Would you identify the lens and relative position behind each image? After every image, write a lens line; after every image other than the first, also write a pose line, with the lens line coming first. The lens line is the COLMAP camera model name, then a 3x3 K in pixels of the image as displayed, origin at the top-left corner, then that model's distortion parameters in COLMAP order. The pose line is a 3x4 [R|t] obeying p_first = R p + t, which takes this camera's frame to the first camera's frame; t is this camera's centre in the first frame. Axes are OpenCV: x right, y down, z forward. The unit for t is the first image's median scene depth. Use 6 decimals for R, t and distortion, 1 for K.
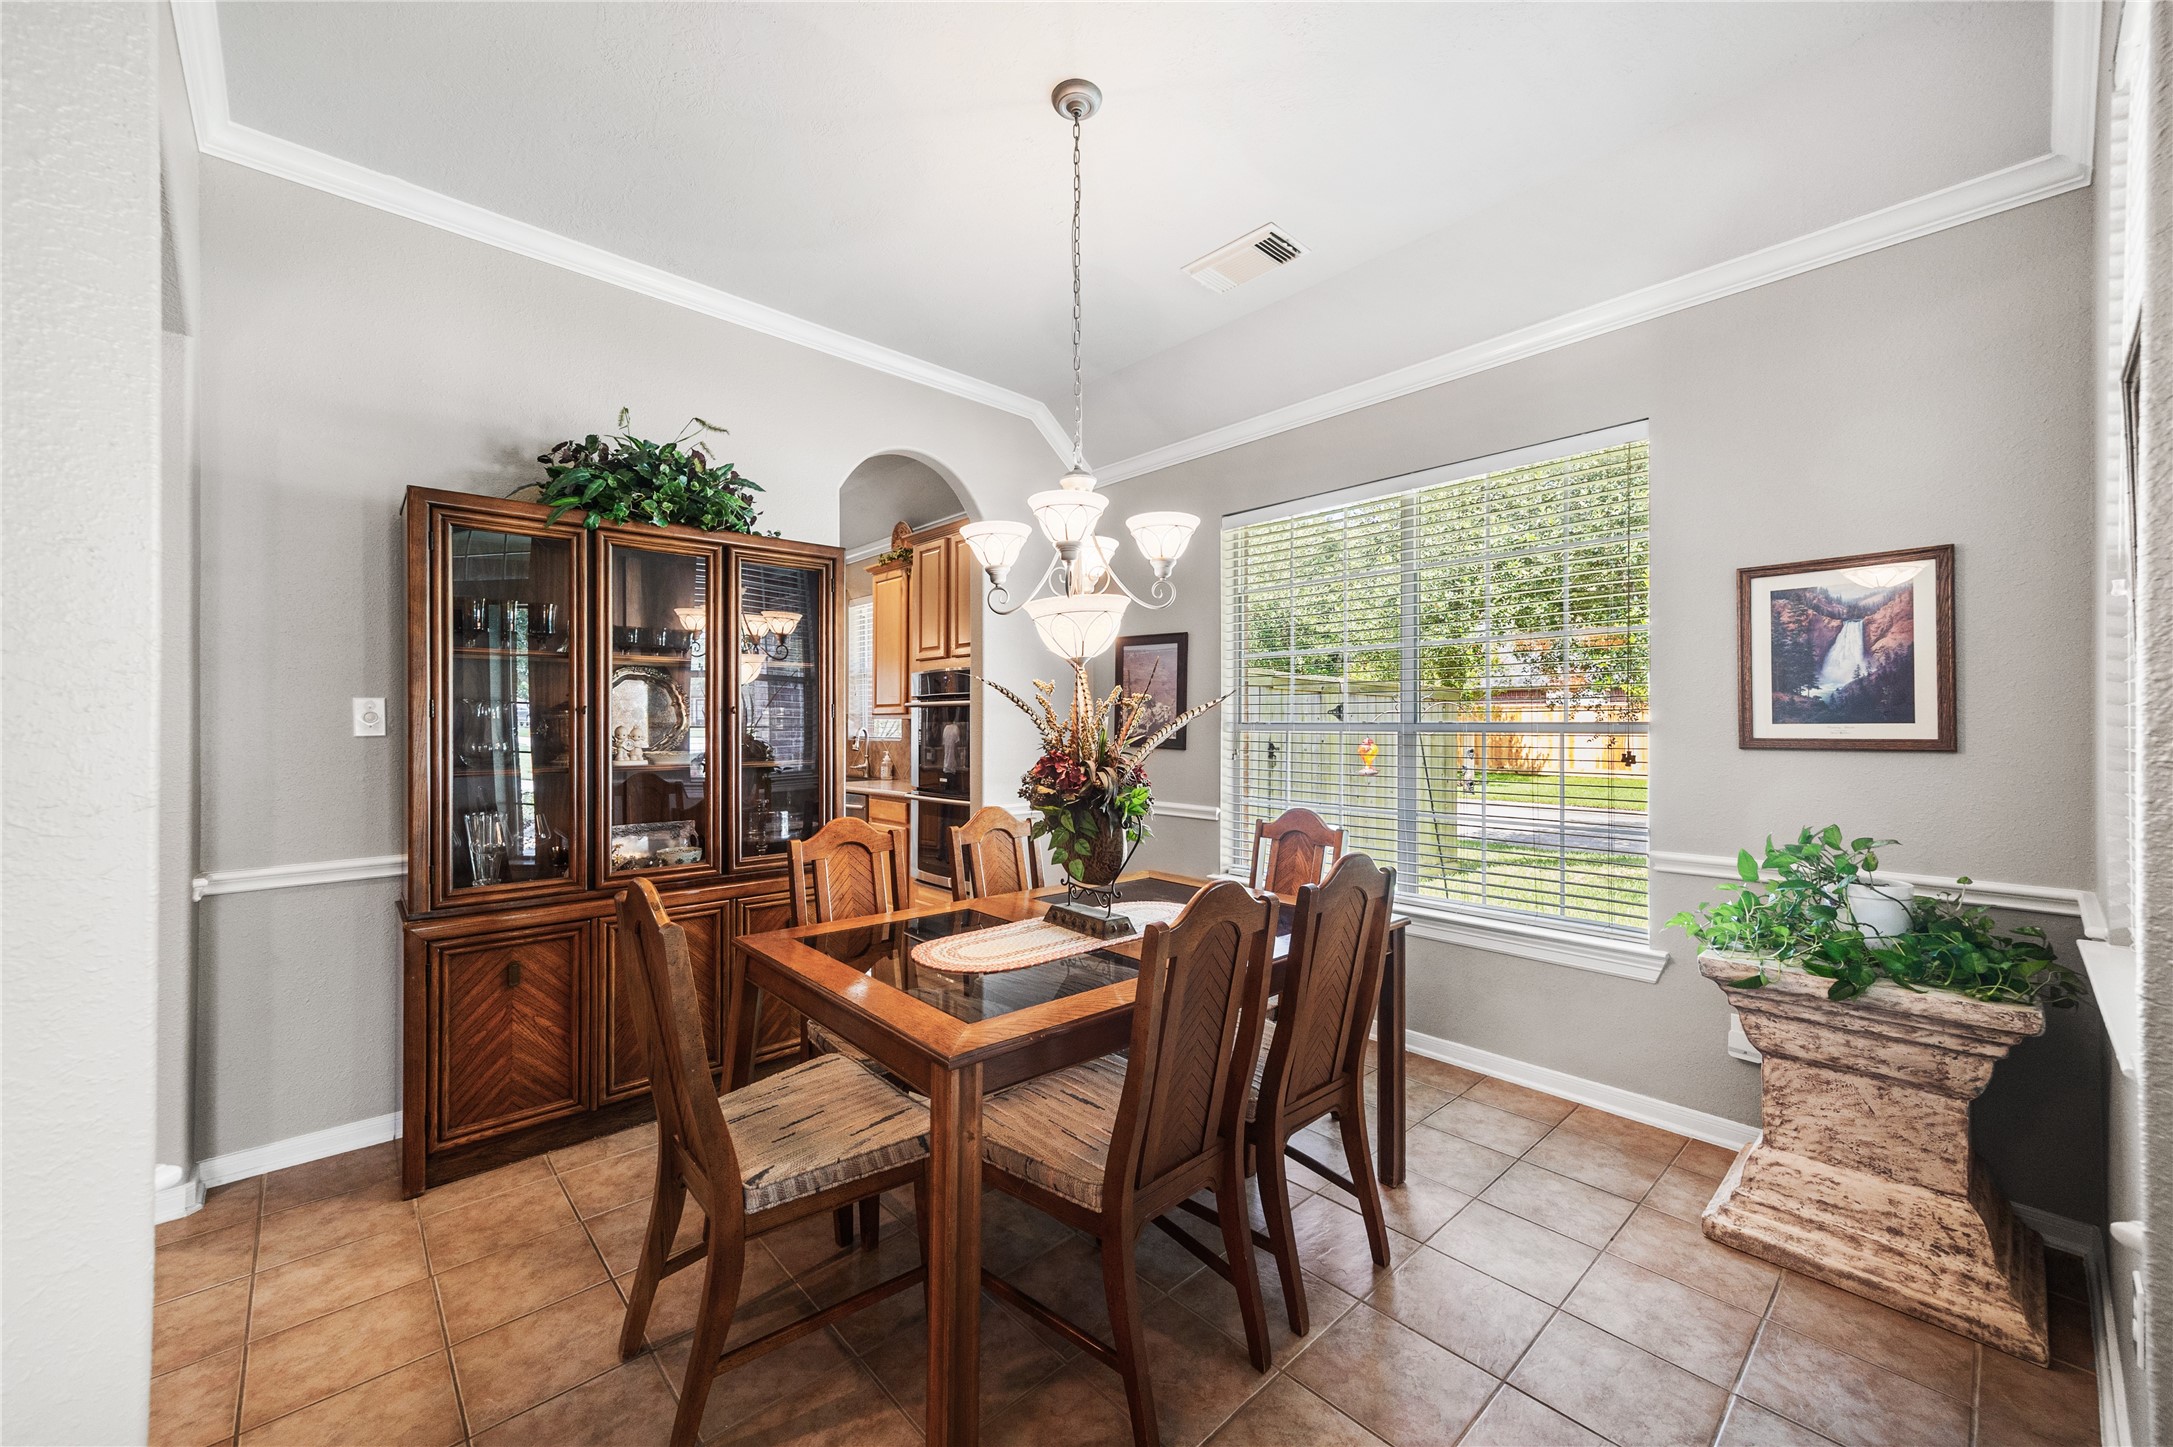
lens RADIAL K [[841.8, 0, 1086.5], [0, 841.8, 723.5], [0, 0, 1]] dist [0.015669, 0.000020]
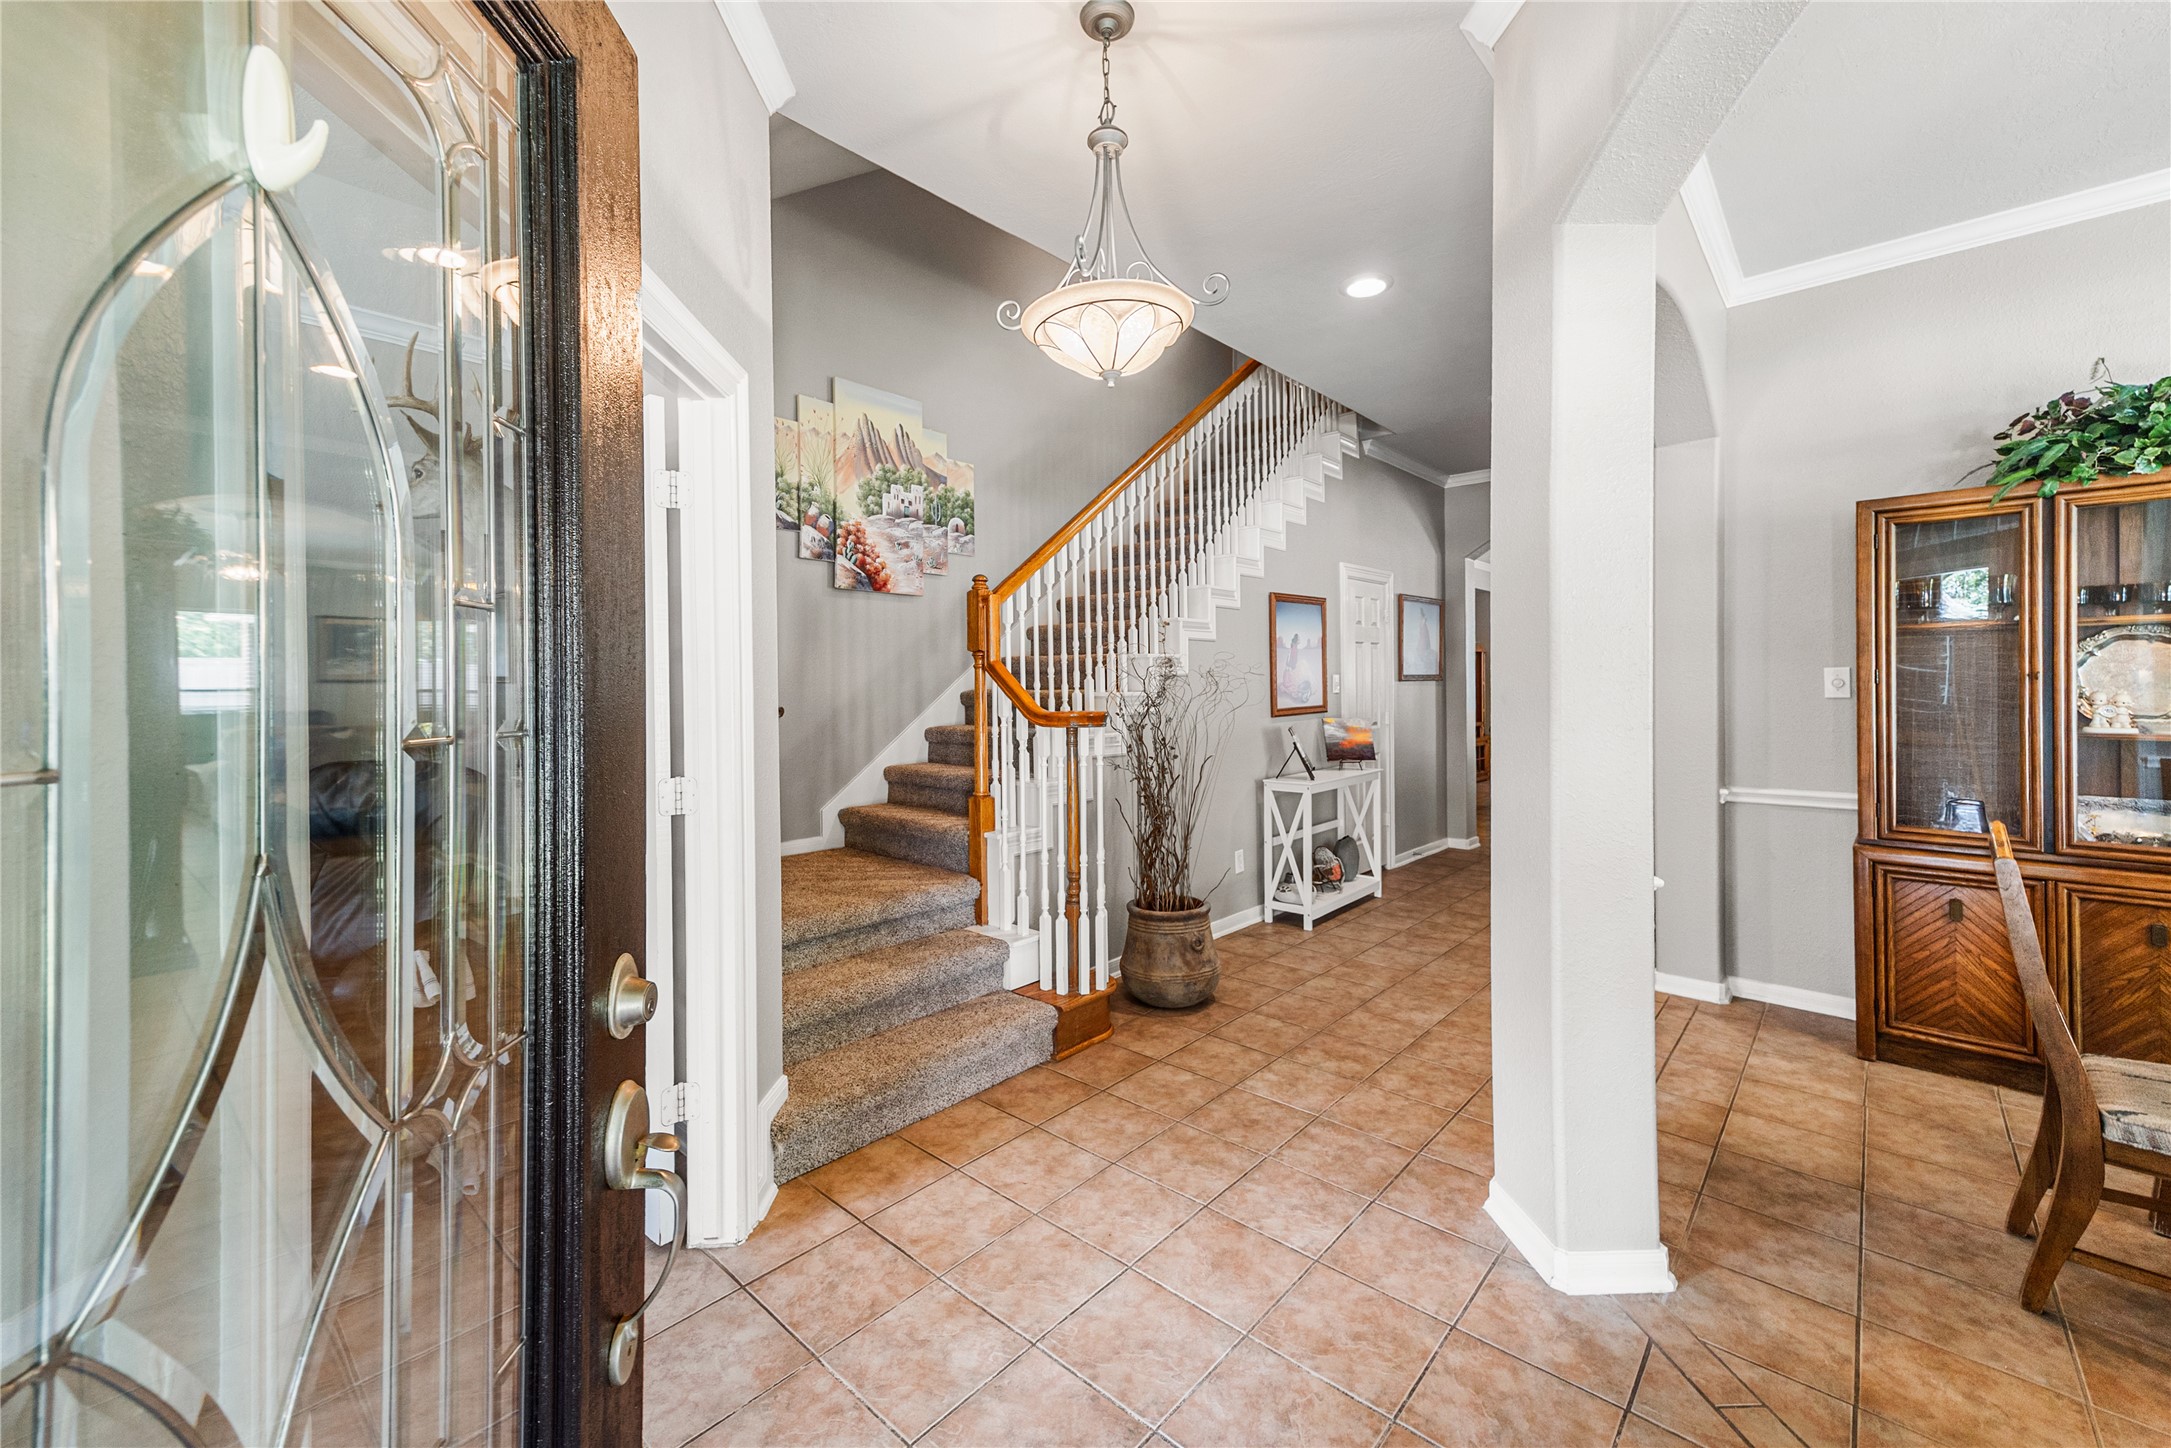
lens RADIAL K [[881.0, 0, 1081.0], [0, 881.0, 678.7], [0, 0, 1]] dist [0.026010, -0.000051]
pose [[0.095955, -0.004852, -0.995374, 0.419325], [0.003713, 0.999983, -0.004516, -0.012275], [0.995379, -0.003262, 0.095972, -0.278430]]
